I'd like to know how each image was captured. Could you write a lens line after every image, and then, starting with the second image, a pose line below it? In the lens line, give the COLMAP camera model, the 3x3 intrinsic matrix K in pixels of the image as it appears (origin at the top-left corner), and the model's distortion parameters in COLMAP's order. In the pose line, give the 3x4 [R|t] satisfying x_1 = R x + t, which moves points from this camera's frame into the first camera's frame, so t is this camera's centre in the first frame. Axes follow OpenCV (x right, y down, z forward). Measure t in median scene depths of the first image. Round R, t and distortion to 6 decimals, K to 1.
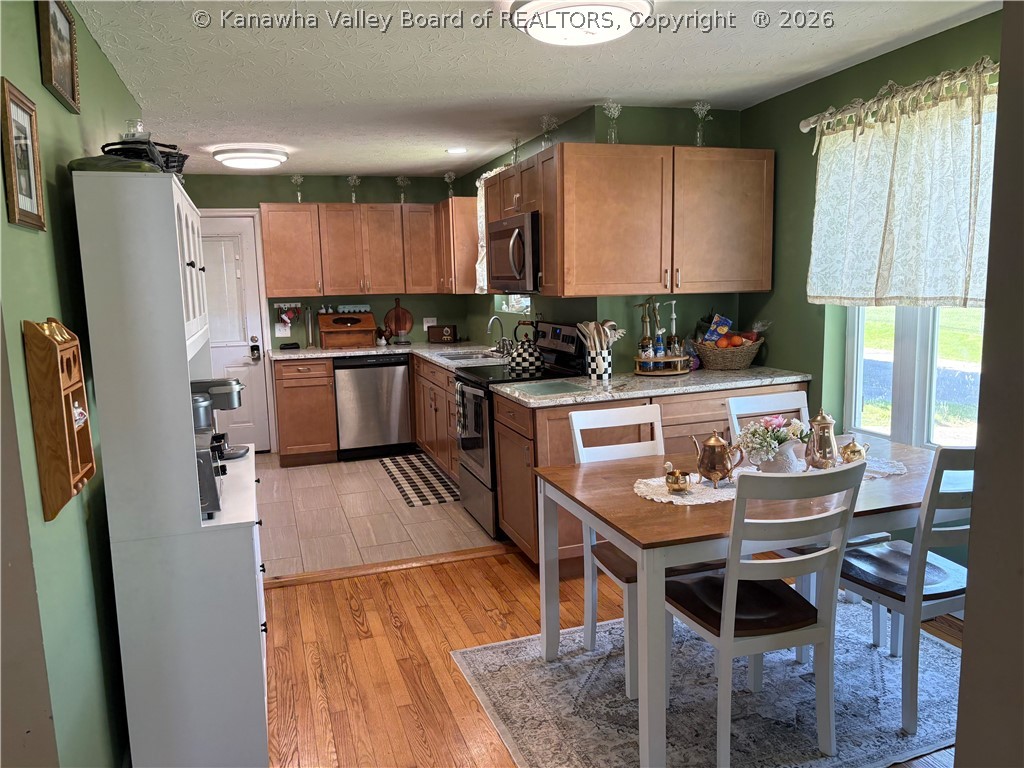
lens RADIAL K [[777.9, 0, 511.8], [0, 777.9, 381.6], [0, 0, 1]] dist [-0.006482, -0.003247]
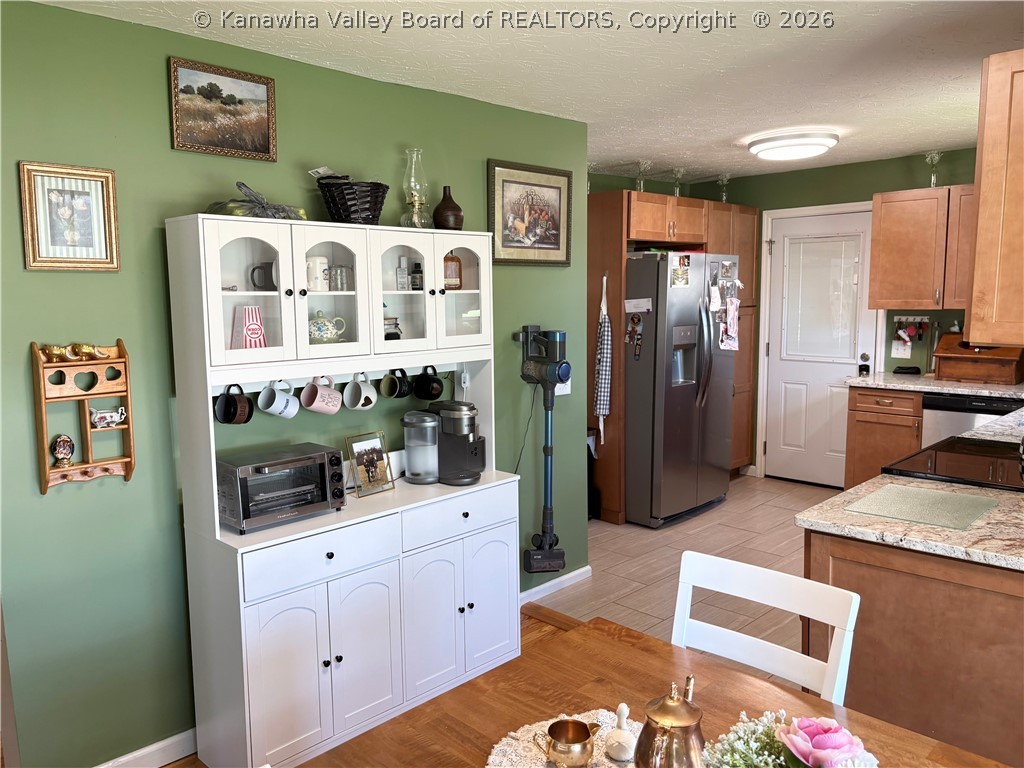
lens RADIAL K [[777.9, 0, 512.9], [0, 777.9, 387.9], [0, 0, 1]] dist [-0.006482, -0.003247]
pose [[0.469441, 0.134827, -0.872609, 0.232356], [-0.117737, 0.989006, 0.089472, -0.053815], [0.875079, 0.060736, 0.480154, 0.279164]]
